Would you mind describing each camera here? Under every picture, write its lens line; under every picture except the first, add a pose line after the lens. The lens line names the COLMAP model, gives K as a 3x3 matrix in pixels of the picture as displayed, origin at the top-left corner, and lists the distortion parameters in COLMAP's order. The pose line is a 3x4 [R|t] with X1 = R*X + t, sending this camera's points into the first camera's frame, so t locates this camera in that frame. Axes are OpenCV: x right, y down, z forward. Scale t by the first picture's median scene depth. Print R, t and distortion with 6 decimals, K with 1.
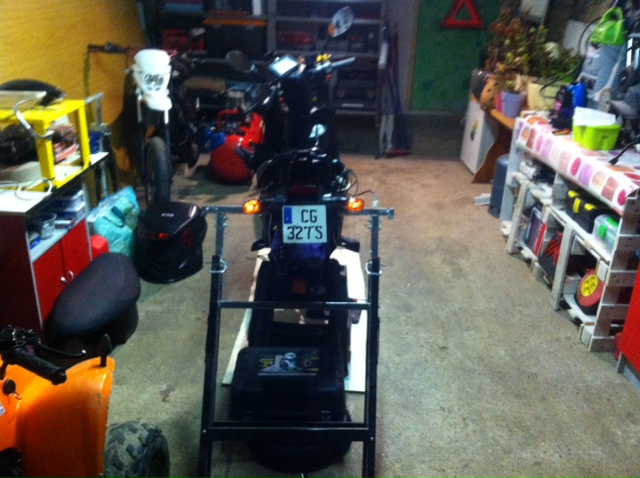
lens RADIAL K [[643.0, 0, 321.9], [0, 643.0, 241.9], [0, 0, 1]] dist [-0.014201, 0.000000]
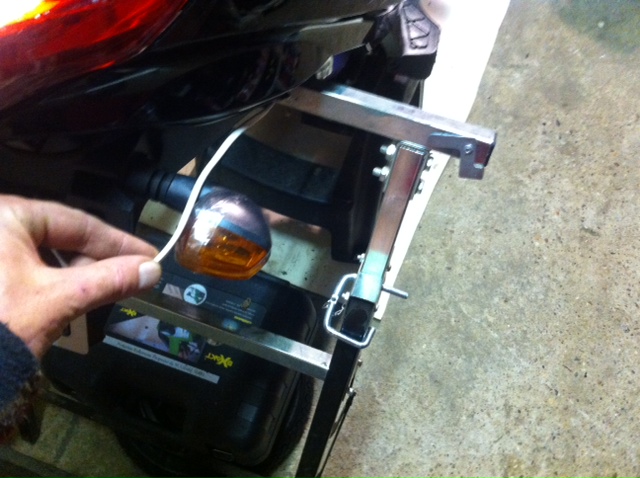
lens RADIAL K [[643.0, 0, 320.5], [0, 643.0, 239.4], [0, 0, 1]] dist [-0.014201, 0.000000]
pose [[0.936916, 0.313660, -0.154291, 0.154934], [-0.130077, 0.722539, 0.678982, -0.293067], [0.324451, -0.616080, 0.717759, 1.214030]]
